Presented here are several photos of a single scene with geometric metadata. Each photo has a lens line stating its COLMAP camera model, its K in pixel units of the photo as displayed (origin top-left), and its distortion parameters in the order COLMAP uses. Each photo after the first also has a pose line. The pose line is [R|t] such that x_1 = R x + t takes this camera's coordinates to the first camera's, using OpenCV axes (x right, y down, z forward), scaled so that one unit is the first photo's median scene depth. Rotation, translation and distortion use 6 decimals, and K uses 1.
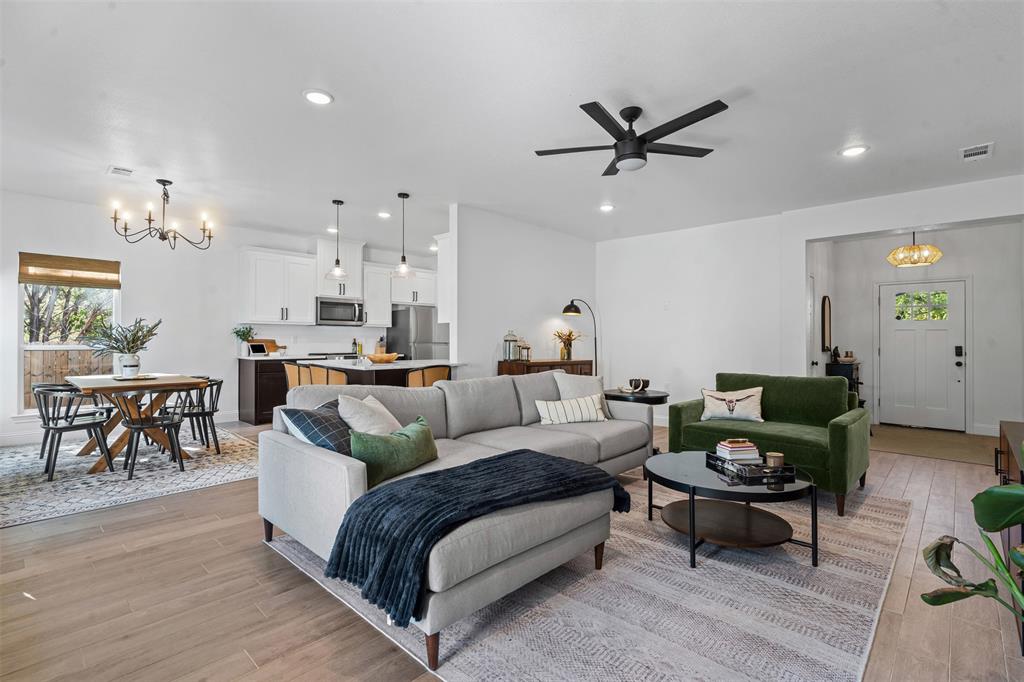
lens RADIAL K [[472.4, 0, 504.2], [0, 472.4, 335.0], [0, 0, 1]] dist [-0.004381, 0.000694]
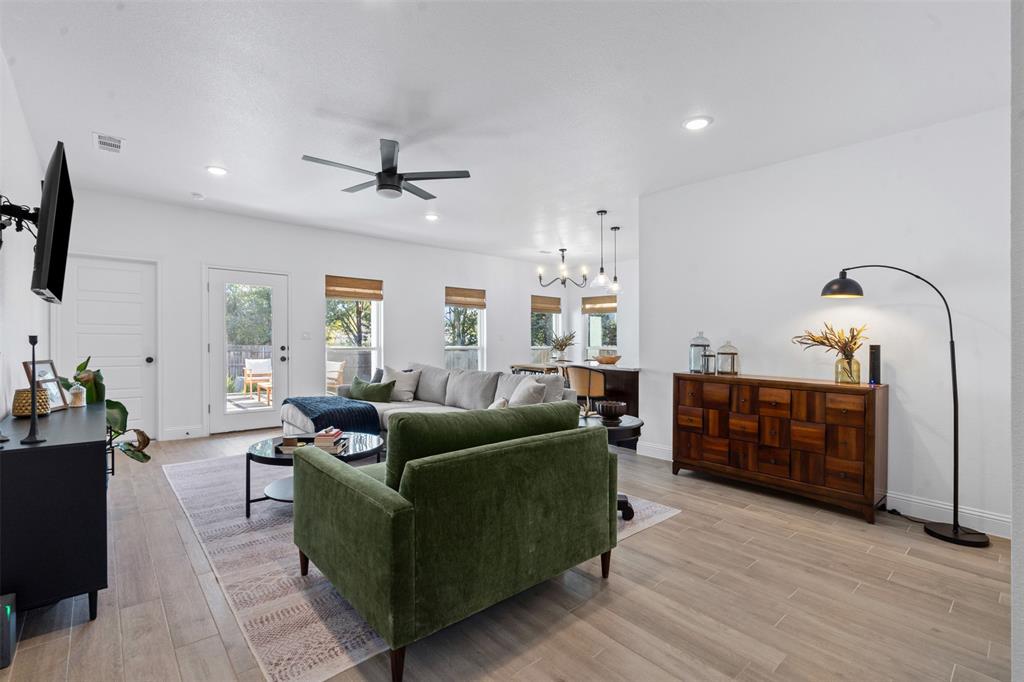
lens RADIAL K [[472.4, 0, 503.6], [0, 472.4, 336.5], [0, 0, 1]] dist [-0.004381, 0.000694]
pose [[-0.086617, -0.016363, -0.996107, 1.316540], [-0.004594, 0.999861, -0.016025, 0.018493], [0.996231, 0.003188, -0.086680, 1.265824]]
